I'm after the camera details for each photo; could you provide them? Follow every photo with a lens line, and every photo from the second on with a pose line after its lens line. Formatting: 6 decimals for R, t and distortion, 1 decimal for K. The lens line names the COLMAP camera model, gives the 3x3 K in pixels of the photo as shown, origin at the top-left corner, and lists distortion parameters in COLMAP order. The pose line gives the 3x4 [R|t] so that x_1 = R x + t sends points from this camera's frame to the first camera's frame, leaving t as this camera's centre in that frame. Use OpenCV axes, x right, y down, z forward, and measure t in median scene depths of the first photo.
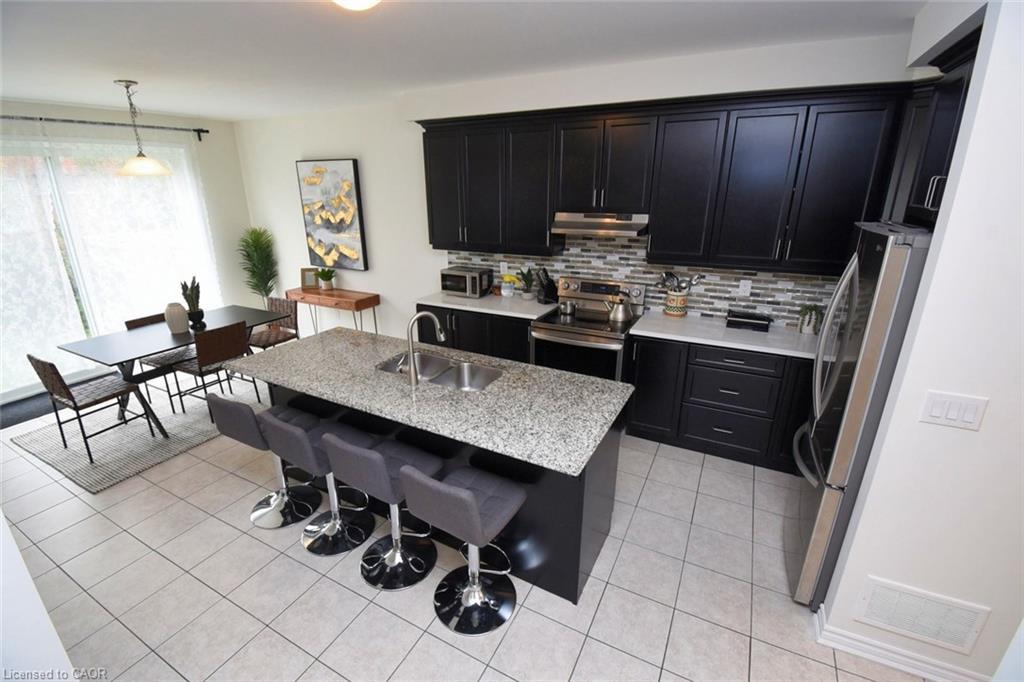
lens RADIAL K [[450.7, 0, 505.7], [0, 450.7, 340.3], [0, 0, 1]] dist [0.011264, -0.019595]
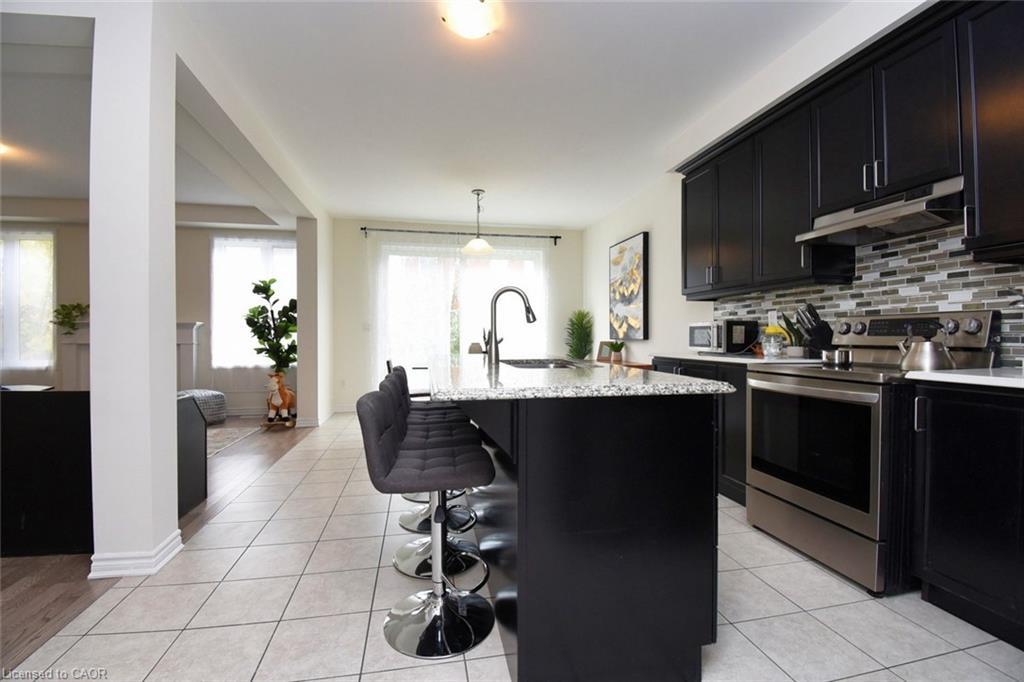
lens RADIAL K [[450.7, 0, 505.9], [0, 450.7, 339.8], [0, 0, 1]] dist [0.011264, -0.019595]
pose [[0.629511, 0.006998, -0.776960, 0.323323], [-0.248032, 0.949452, -0.192409, 0.134190], [0.736340, 0.313834, 0.599426, 0.266099]]
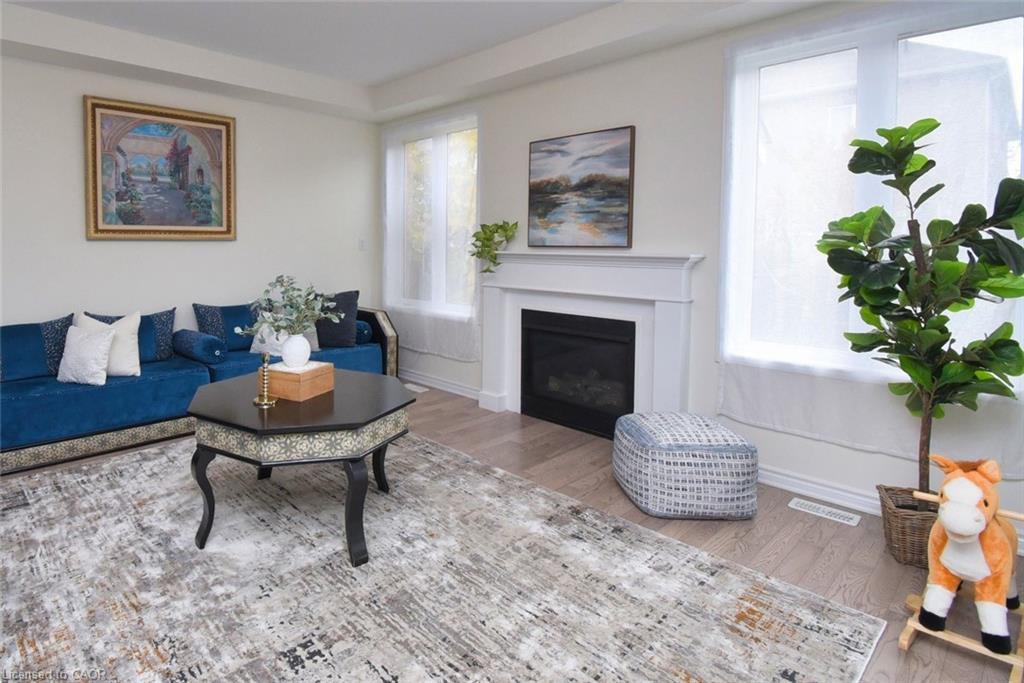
lens RADIAL K [[552.2, 0, 391.8], [0, 552.2, 265.4], [0, 0, 1]] dist [0.016947, -0.022779]
pose [[-0.381460, 0.035362, -0.923709, -0.548125], [-0.294965, 0.942373, 0.157887, 0.063906], [0.876062, 0.332689, -0.349047, 0.295777]]
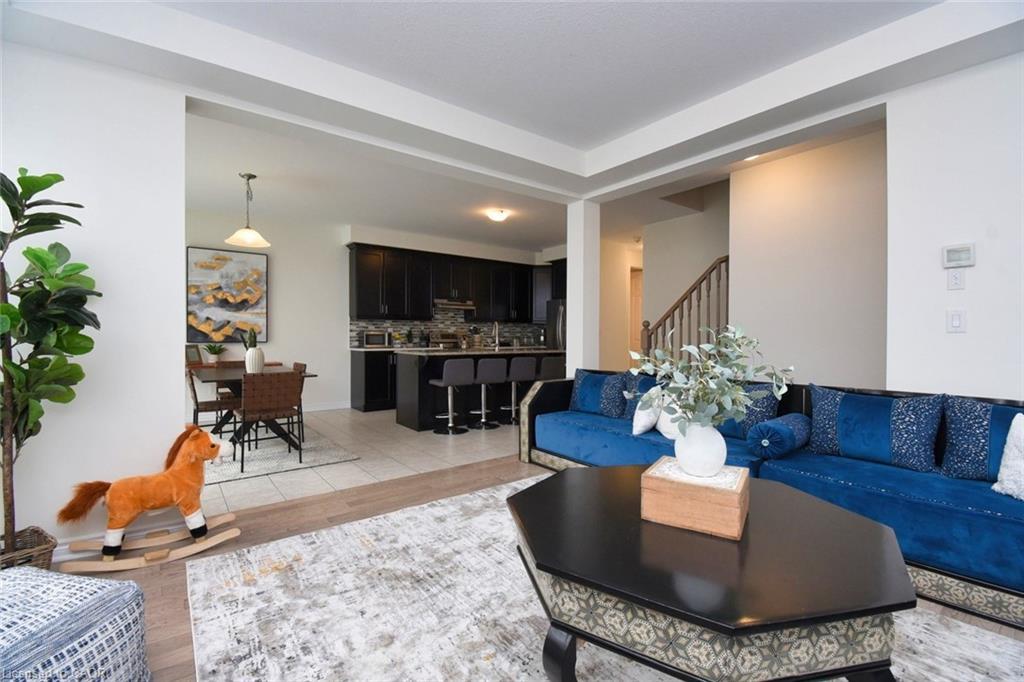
lens RADIAL K [[450.7, 0, 512.7], [0, 450.7, 341.9], [0, 0, 1]] dist [0.011264, -0.019595]
pose [[0.411875, -0.009191, 0.911194, -1.460010], [0.284511, 0.951257, -0.119009, 0.221935], [-0.865686, 0.308262, 0.394414, -0.041056]]
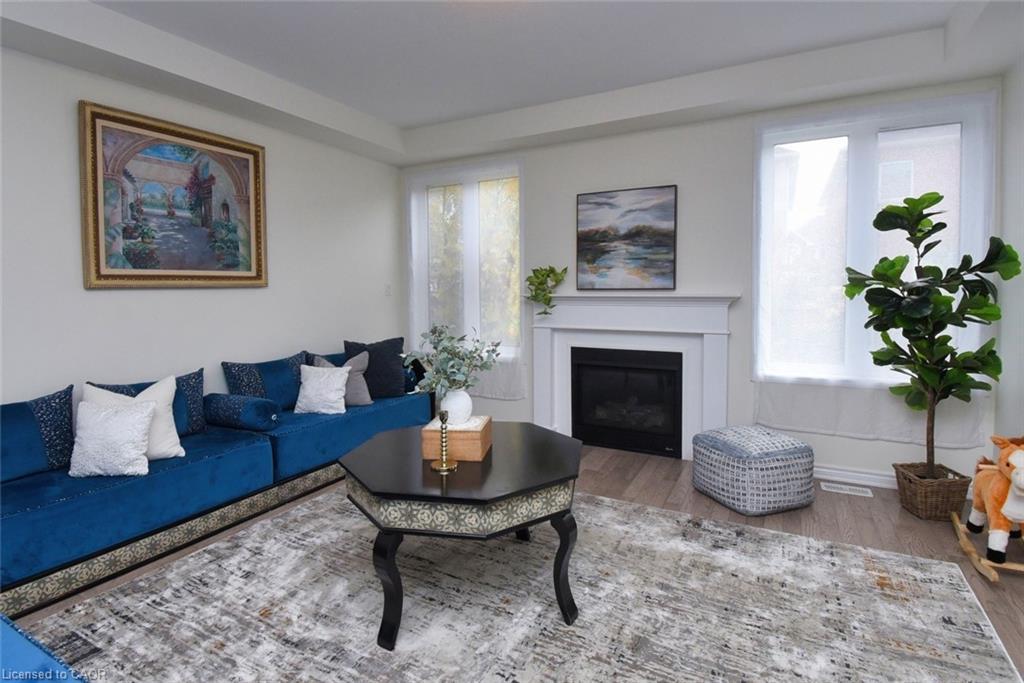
lens RADIAL K [[510.3, 0, 511.0], [0, 510.3, 308.9], [0, 0, 1]] dist [0.012251, -0.020535]
pose [[-0.003912, 0.042703, -0.999080, -0.556732], [-0.308037, 0.950454, 0.041831, 0.153532], [0.951366, 0.307918, 0.009436, 0.021575]]
